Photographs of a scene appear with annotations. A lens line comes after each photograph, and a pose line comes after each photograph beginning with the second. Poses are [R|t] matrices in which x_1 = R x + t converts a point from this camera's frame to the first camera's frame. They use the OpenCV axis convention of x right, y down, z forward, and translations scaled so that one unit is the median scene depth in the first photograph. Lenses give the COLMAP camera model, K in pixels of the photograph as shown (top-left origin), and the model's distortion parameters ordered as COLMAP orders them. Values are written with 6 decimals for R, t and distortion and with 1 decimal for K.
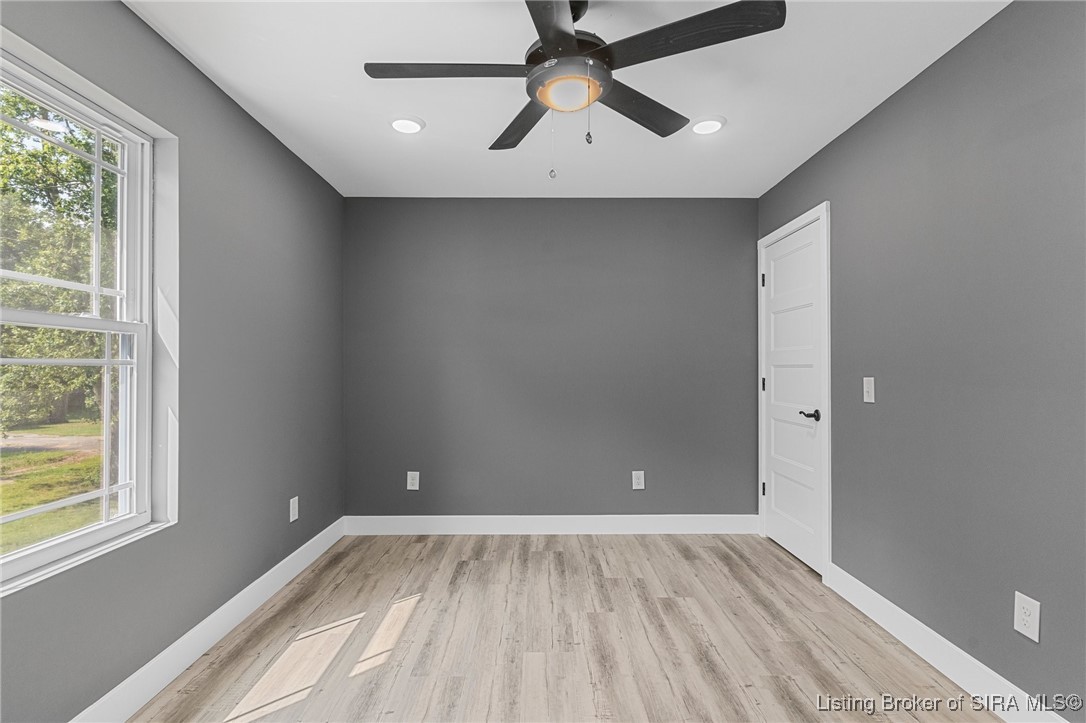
lens RADIAL K [[530.0, 0, 542.4], [0, 530.0, 353.4], [0, 0, 1]] dist [0.004159, -0.000177]
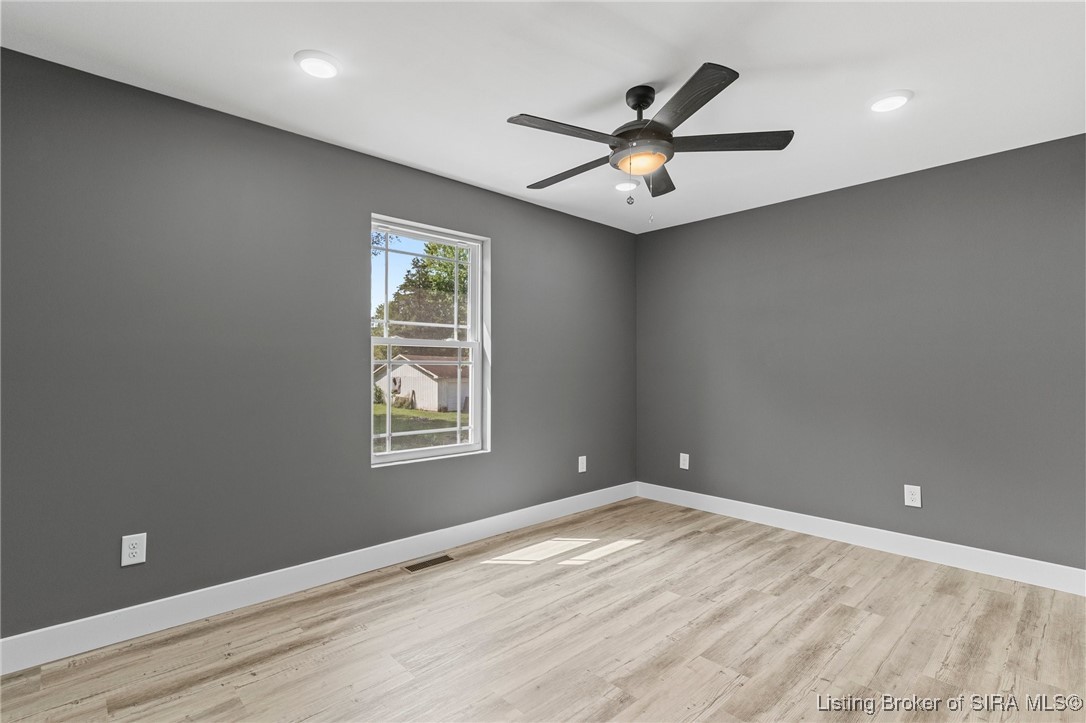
lens RADIAL K [[530.0, 0, 536.0], [0, 530.0, 347.1], [0, 0, 1]] dist [0.004159, -0.000177]
pose [[0.671736, -0.023640, -0.740414, 0.562484], [0.015065, 0.999720, -0.018252, -0.001725], [0.740638, 0.001106, 0.671904, -0.070392]]
